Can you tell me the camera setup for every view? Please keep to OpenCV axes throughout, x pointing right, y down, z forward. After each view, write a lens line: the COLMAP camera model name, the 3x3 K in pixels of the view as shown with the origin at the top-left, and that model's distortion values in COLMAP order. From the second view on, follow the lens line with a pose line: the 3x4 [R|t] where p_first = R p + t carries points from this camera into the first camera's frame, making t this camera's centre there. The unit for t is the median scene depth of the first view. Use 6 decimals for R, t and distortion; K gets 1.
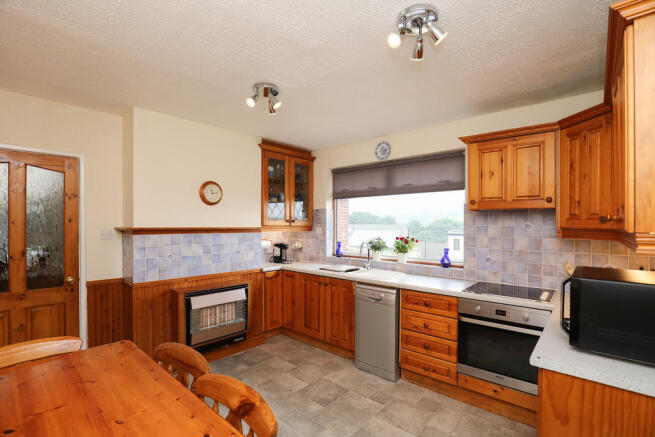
lens RADIAL K [[314.2, 0, 326.3], [0, 314.2, 231.1], [0, 0, 1]] dist [-0.001021, 0.000001]
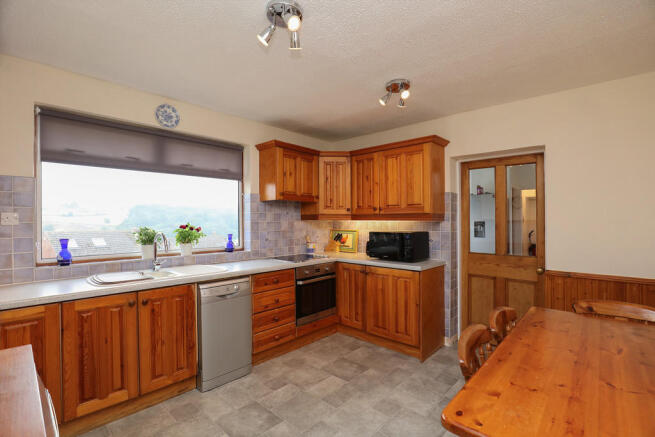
lens RADIAL K [[299.0, 0, 337.8], [0, 299.0, 218.4], [0, 0, 1]] dist [-0.000788, -0.000541]
pose [[0.023529, 0.002803, 0.999719, -0.720591], [0.026260, 0.999649, -0.003421, 0.018218], [-0.999378, 0.026334, 0.023447, 0.727133]]
